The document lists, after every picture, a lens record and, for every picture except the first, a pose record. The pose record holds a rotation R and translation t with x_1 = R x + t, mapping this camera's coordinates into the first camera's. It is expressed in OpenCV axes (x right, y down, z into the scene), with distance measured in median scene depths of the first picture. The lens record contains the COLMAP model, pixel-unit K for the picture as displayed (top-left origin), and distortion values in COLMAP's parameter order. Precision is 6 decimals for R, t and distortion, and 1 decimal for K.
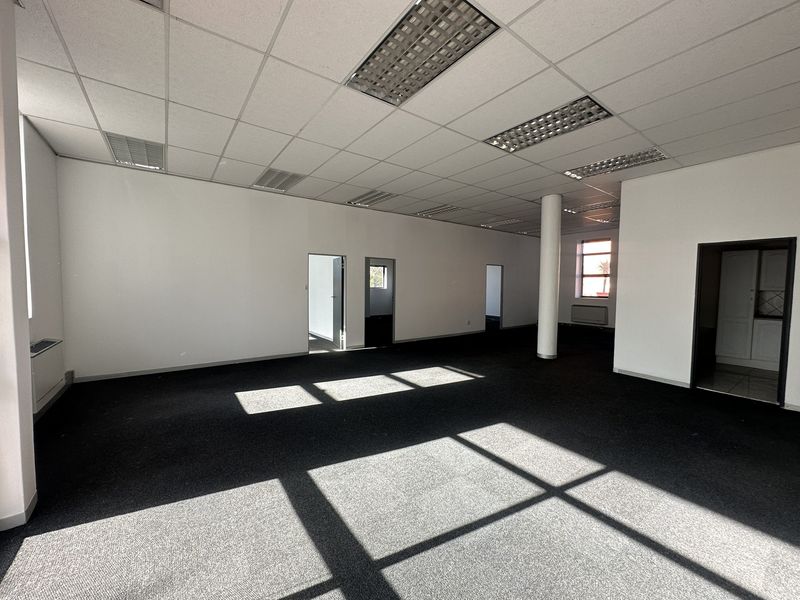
lens RADIAL K [[318.8, 0, 398.5], [0, 318.8, 300.7], [0, 0, 1]] dist [-0.001242, 0.000137]
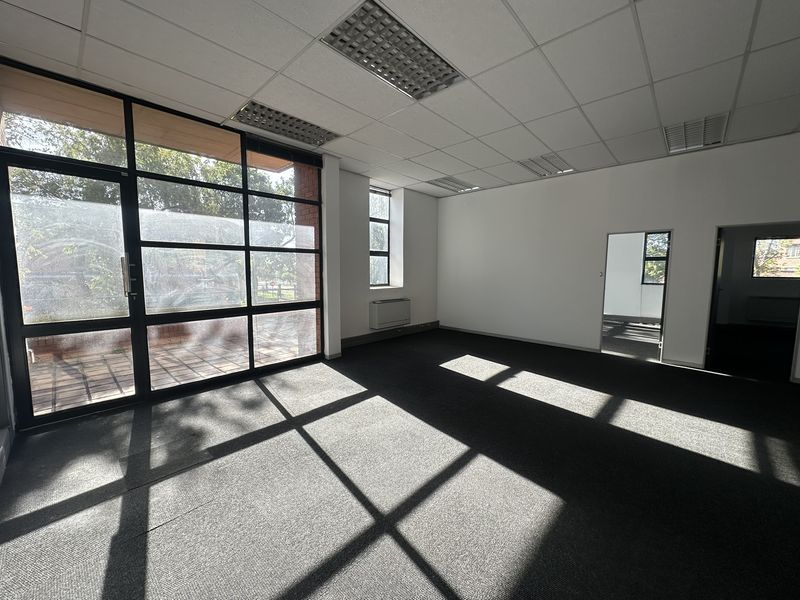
lens RADIAL K [[318.8, 0, 398.5], [0, 318.8, 300.7], [0, 0, 1]] dist [-0.001242, 0.000137]
pose [[0.181214, 0.081776, -0.980038, 0.700127], [-0.052141, 0.995934, 0.073461, -0.007839], [0.982060, 0.037788, 0.184741, 0.493197]]
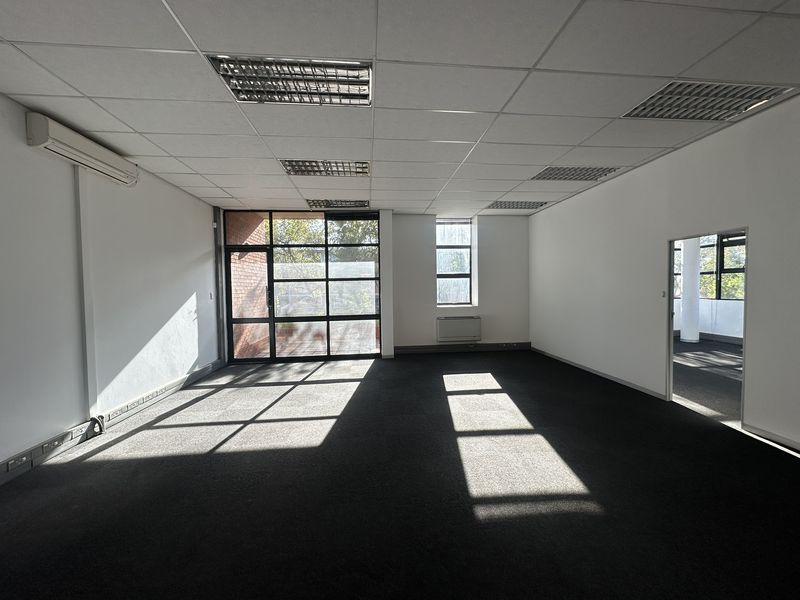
lens RADIAL K [[318.8, 0, 398.5], [0, 318.8, 300.7], [0, 0, 1]] dist [-0.001242, 0.000137]
pose [[-0.515894, 0.027786, -0.856202, 0.827627], [-0.035846, 0.997898, 0.053983, -0.069119], [0.855902, 0.058541, -0.513813, 1.382890]]
